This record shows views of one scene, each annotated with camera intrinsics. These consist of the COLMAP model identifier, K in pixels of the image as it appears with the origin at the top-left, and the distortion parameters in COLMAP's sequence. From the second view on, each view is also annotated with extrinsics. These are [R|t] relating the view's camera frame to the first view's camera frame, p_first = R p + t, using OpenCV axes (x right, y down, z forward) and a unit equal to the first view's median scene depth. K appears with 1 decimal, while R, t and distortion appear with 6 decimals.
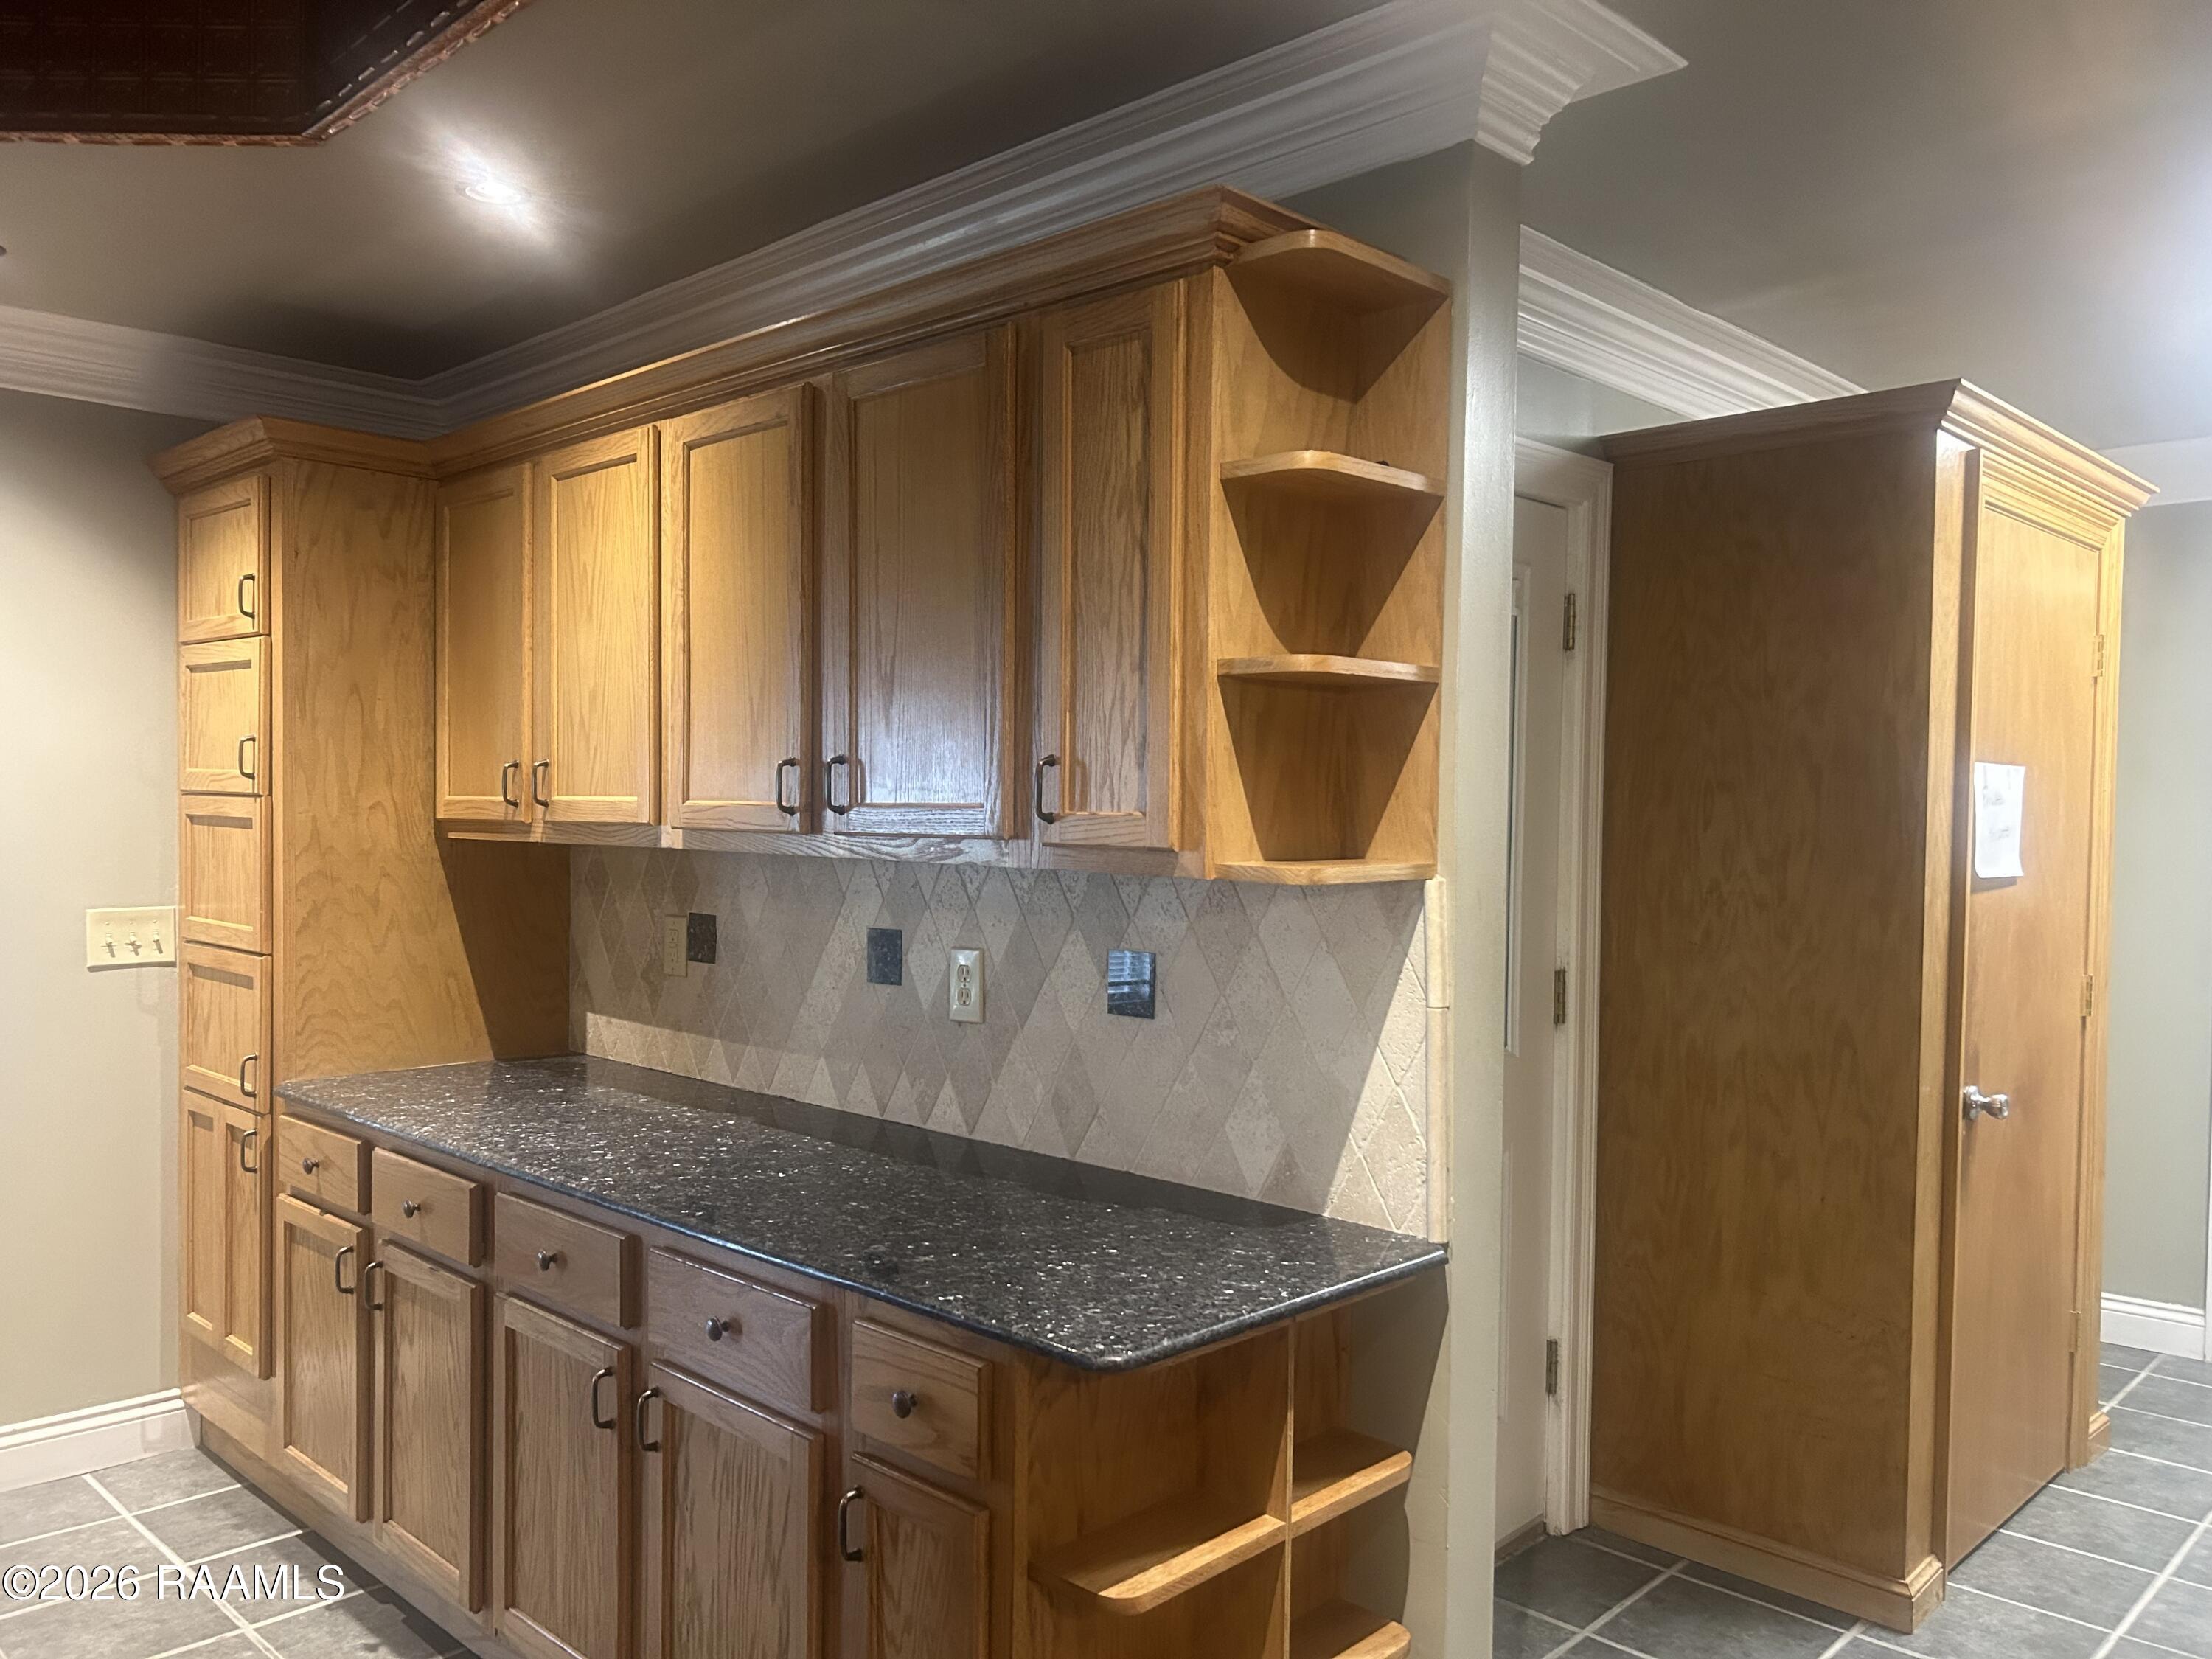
lens RADIAL K [[1669.6, 0, 1106.0], [0, 1669.6, 829.5], [0, 0, 1]] dist [0.057296, -0.067265]
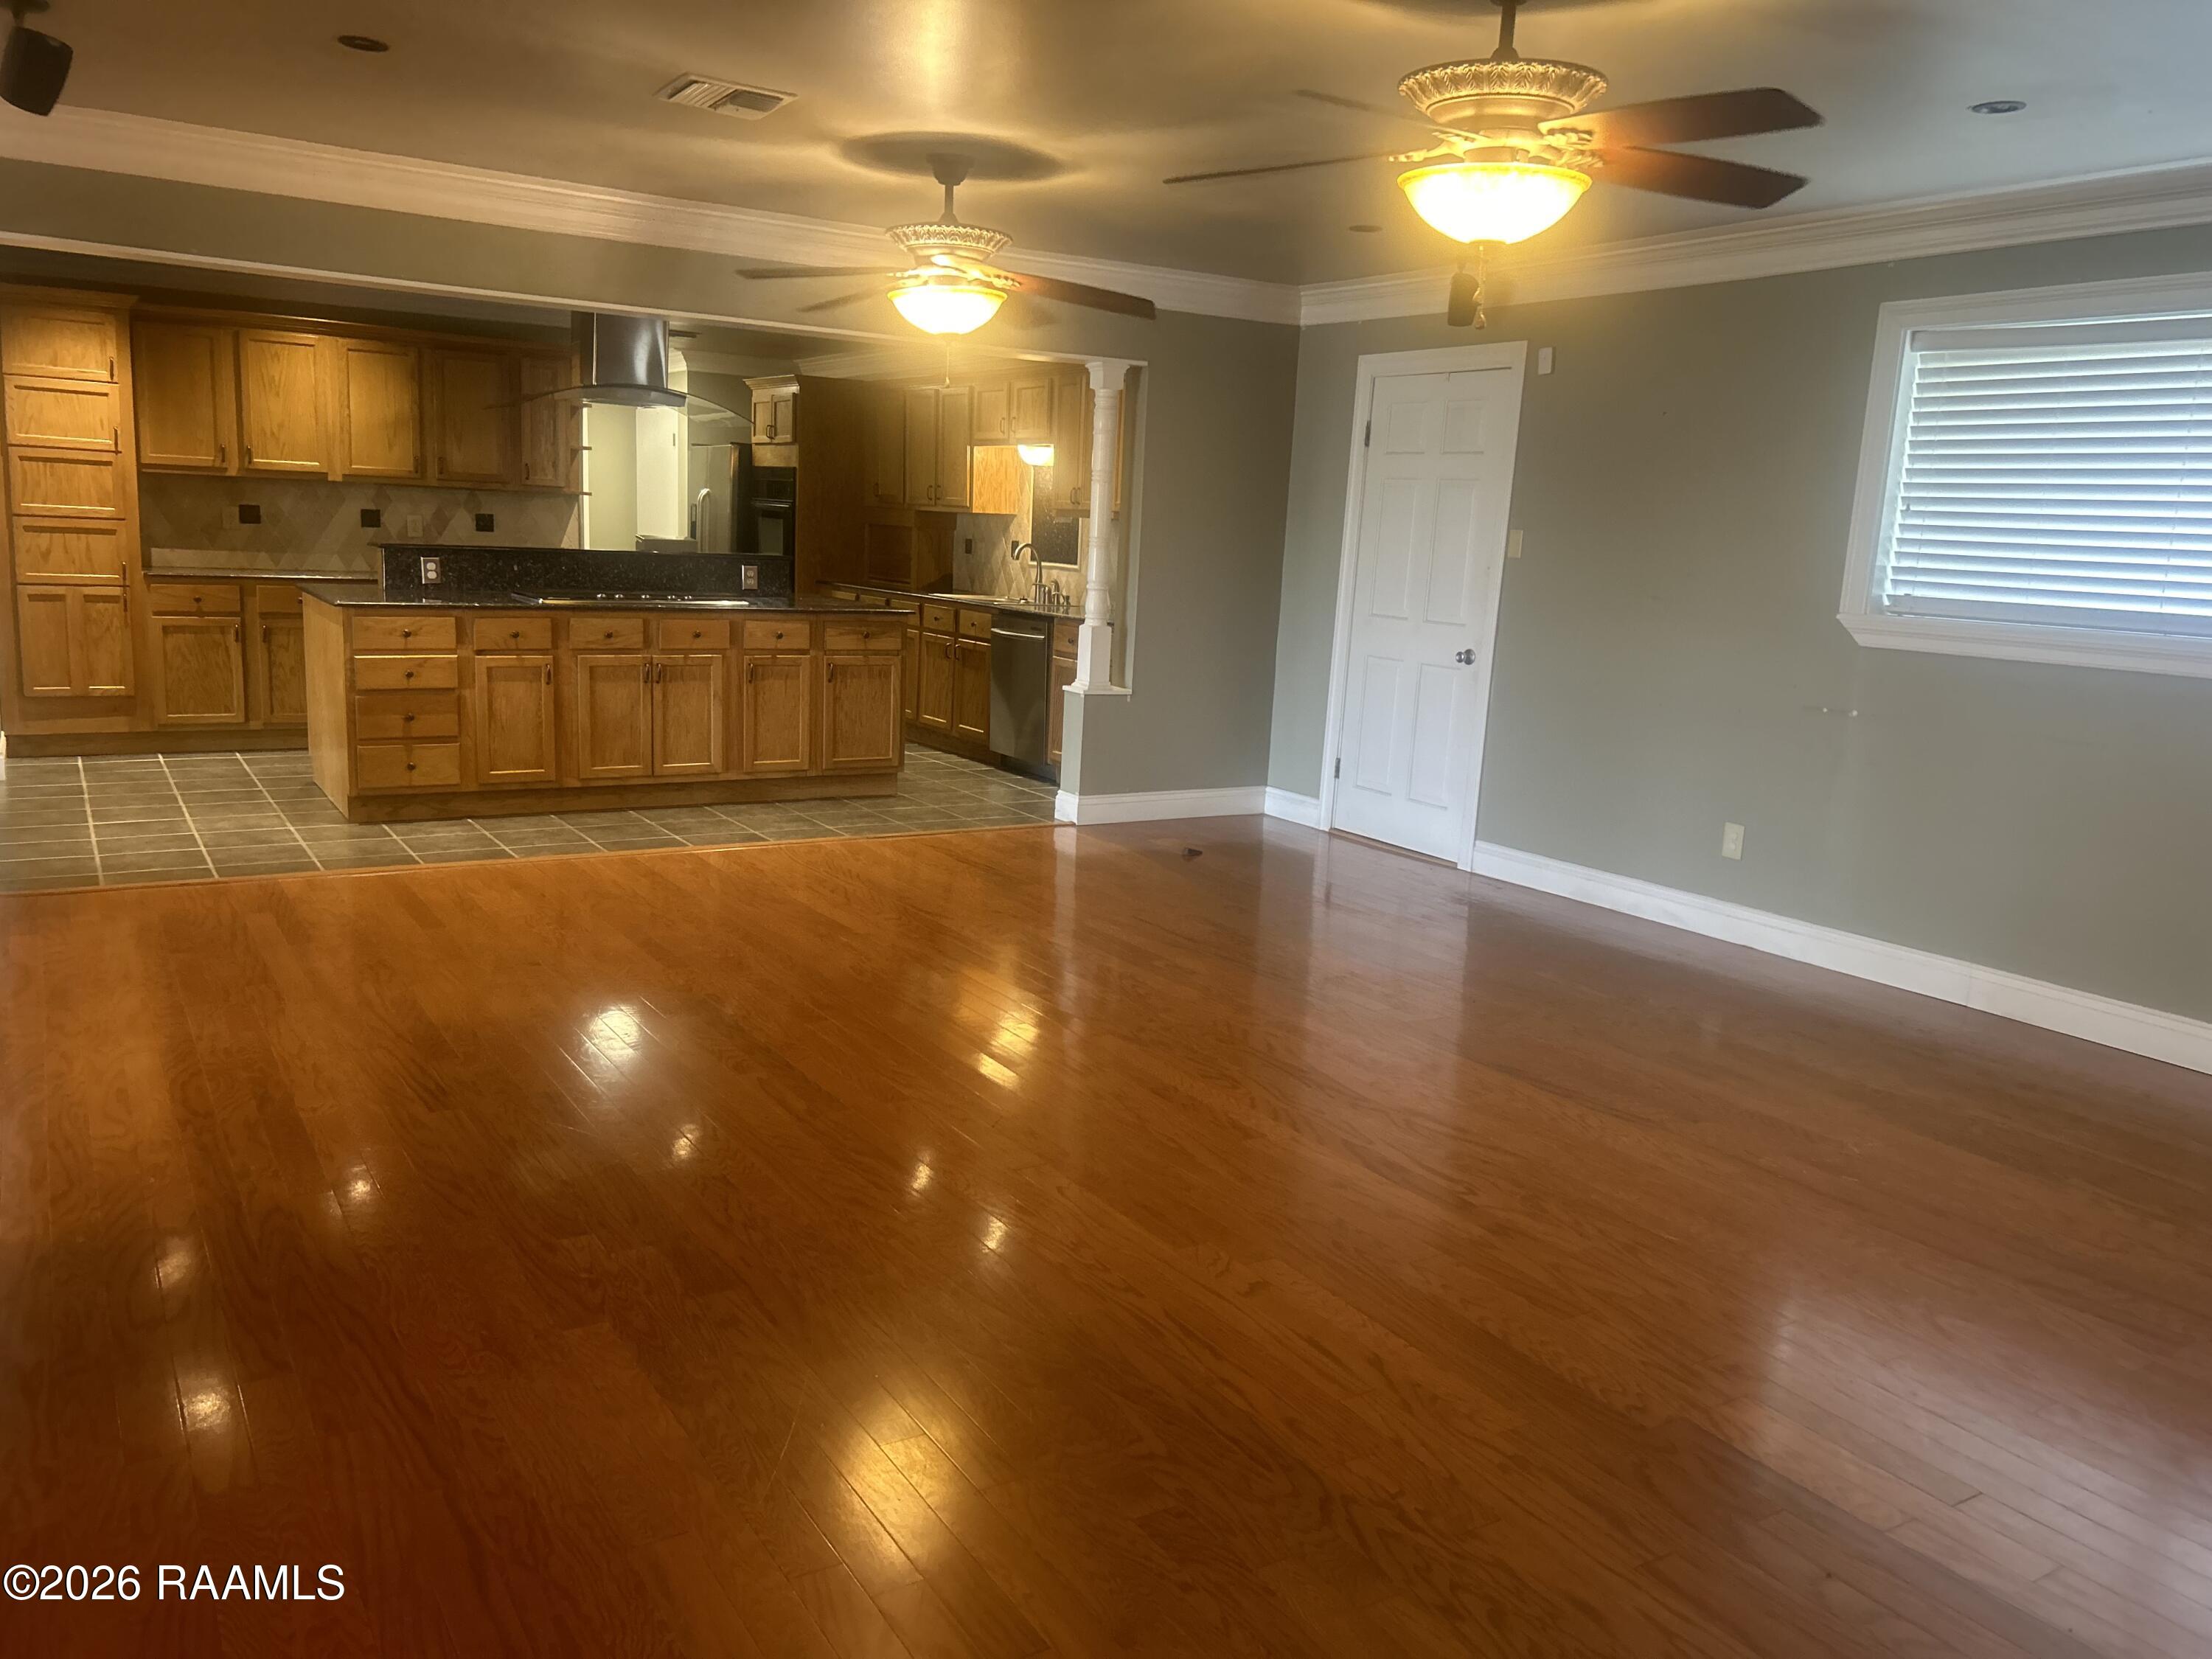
lens RADIAL K [[1669.6, 0, 1106.0], [0, 1669.6, 829.5], [0, 0, 1]] dist [0.057296, -0.067265]
pose [[0.239138, -0.171615, 0.955699, -2.649080], [-0.023617, 0.982938, 0.182416, 0.037577], [-0.970698, -0.066193, 0.231005, -0.988134]]
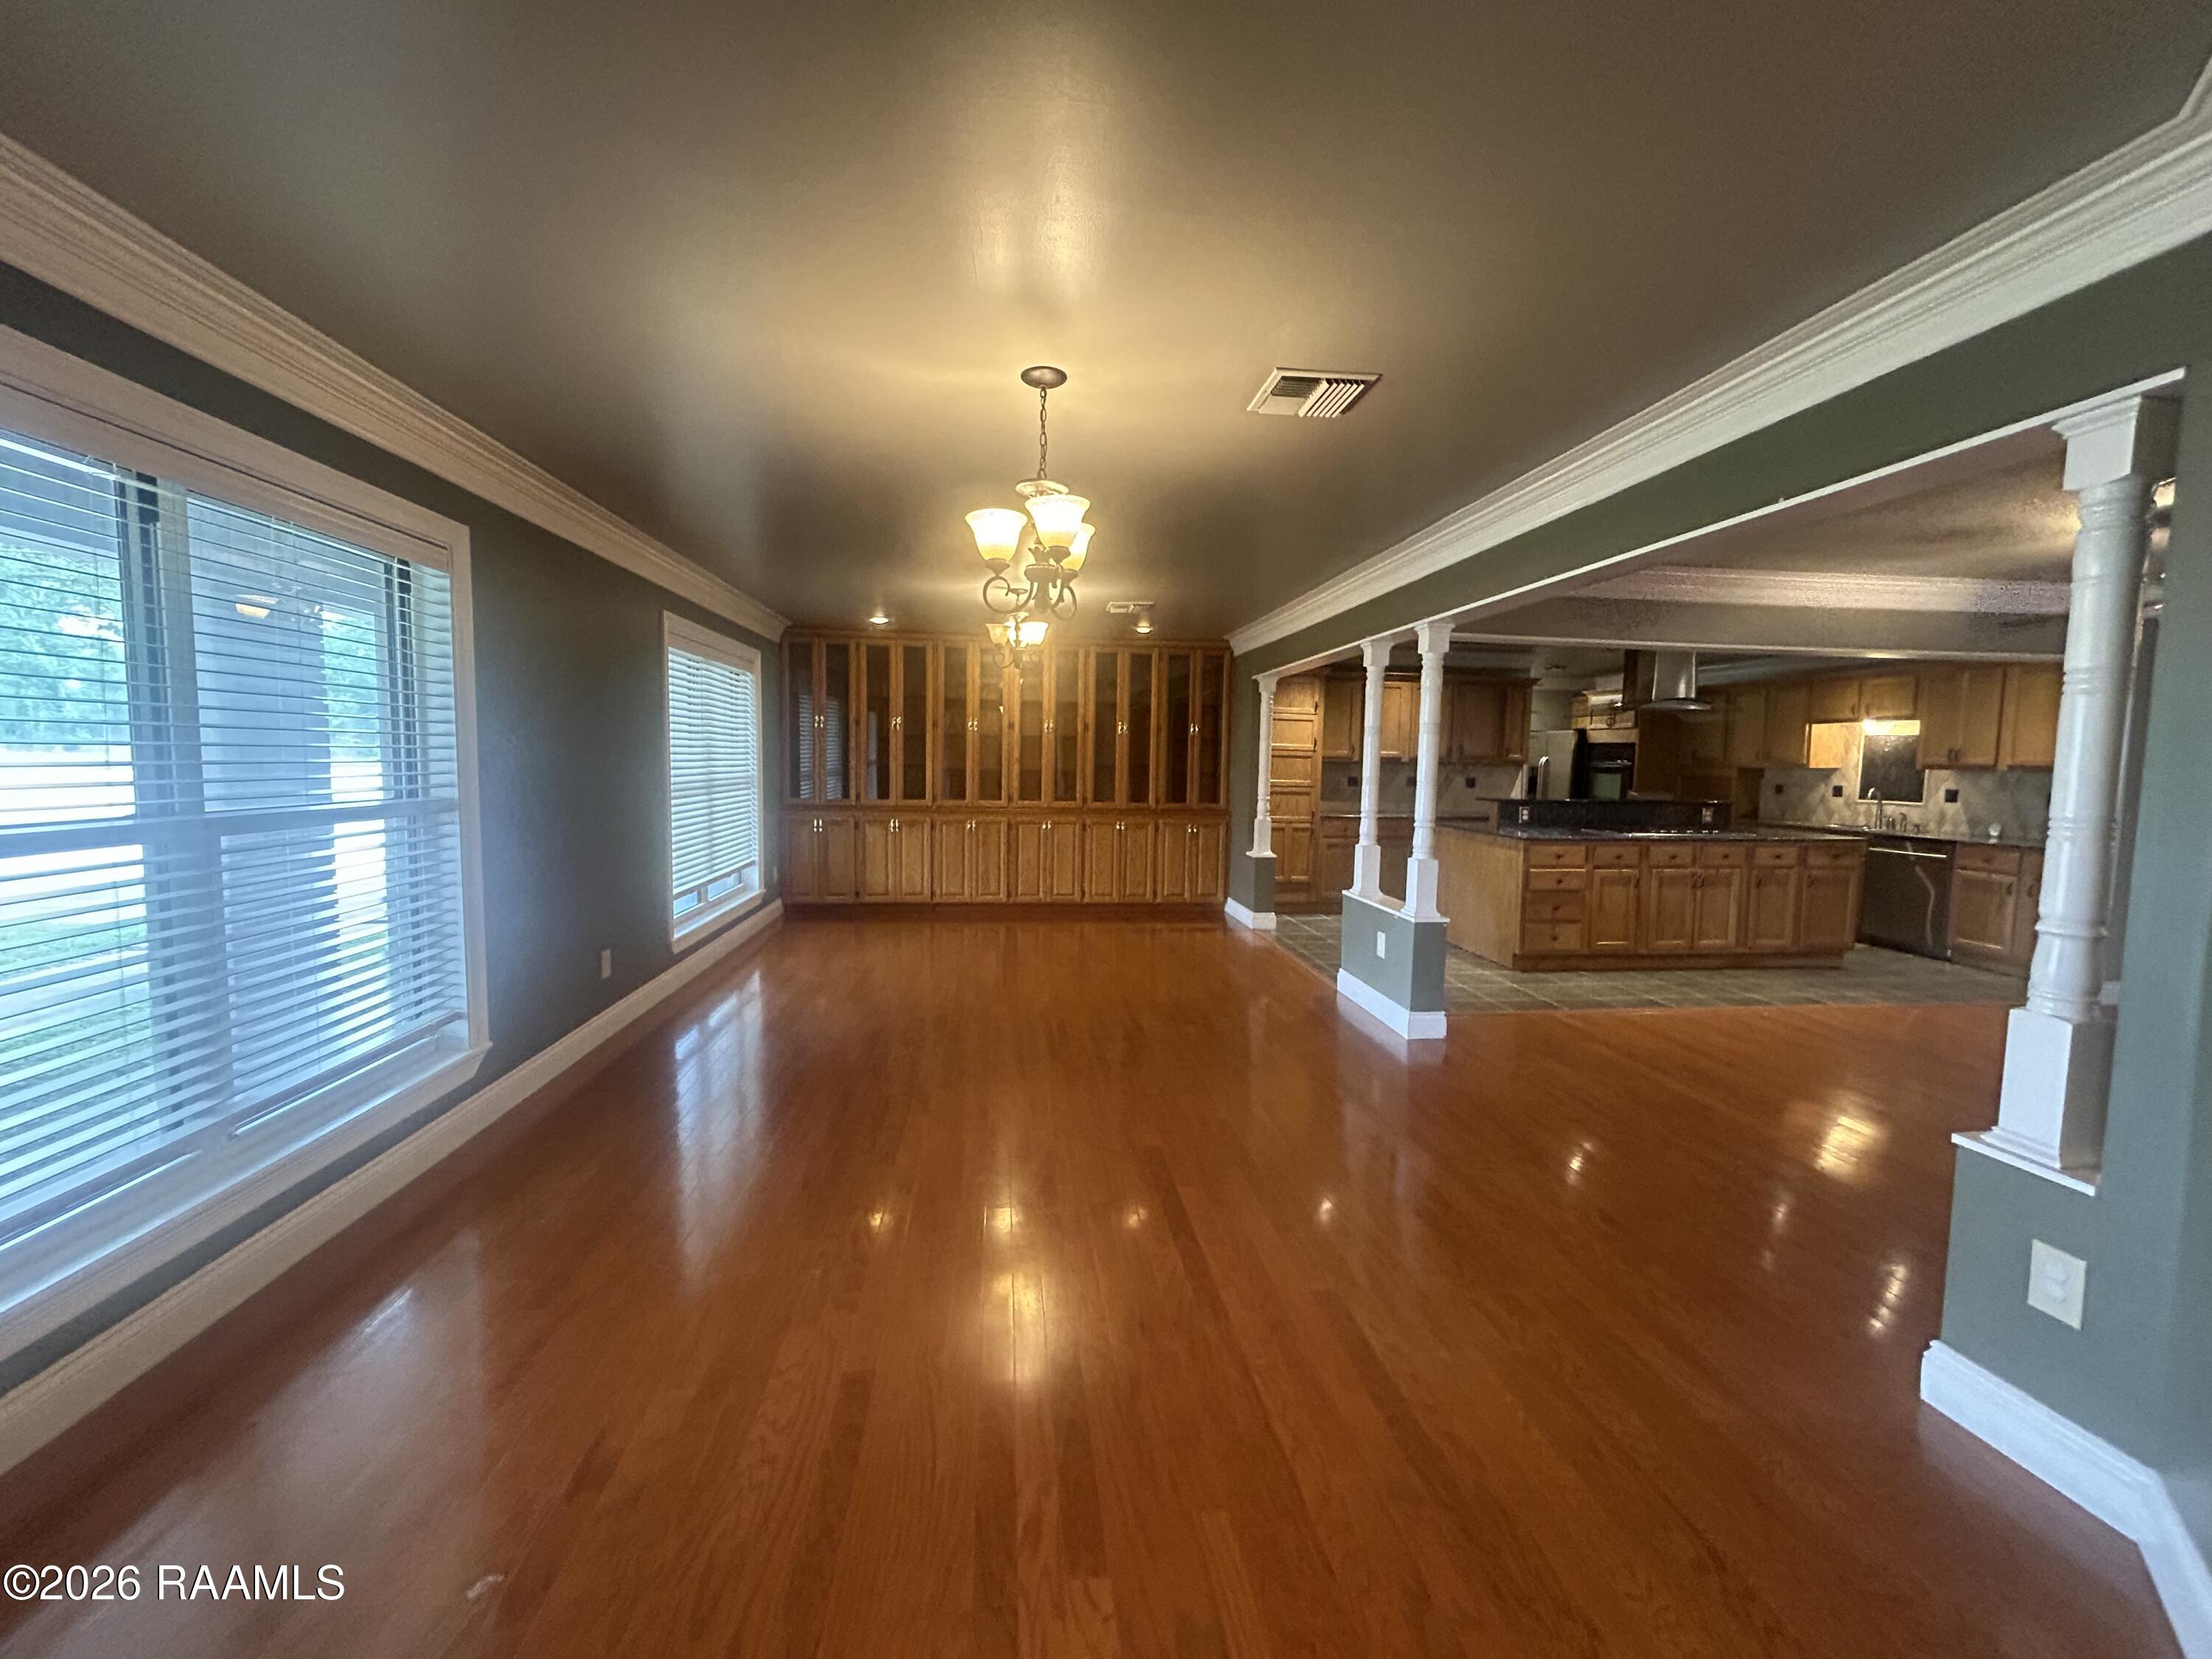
lens RADIAL K [[904.5, 0, 1100.4], [0, 904.5, 826.7], [0, 0, 1]] dist [-0.000605, 0.000766]
pose [[0.641554, -0.056713, 0.764979, -2.799388], [0.004669, 0.997533, 0.070039, 0.009437], [-0.767064, -0.041362, 0.640236, -0.101353]]
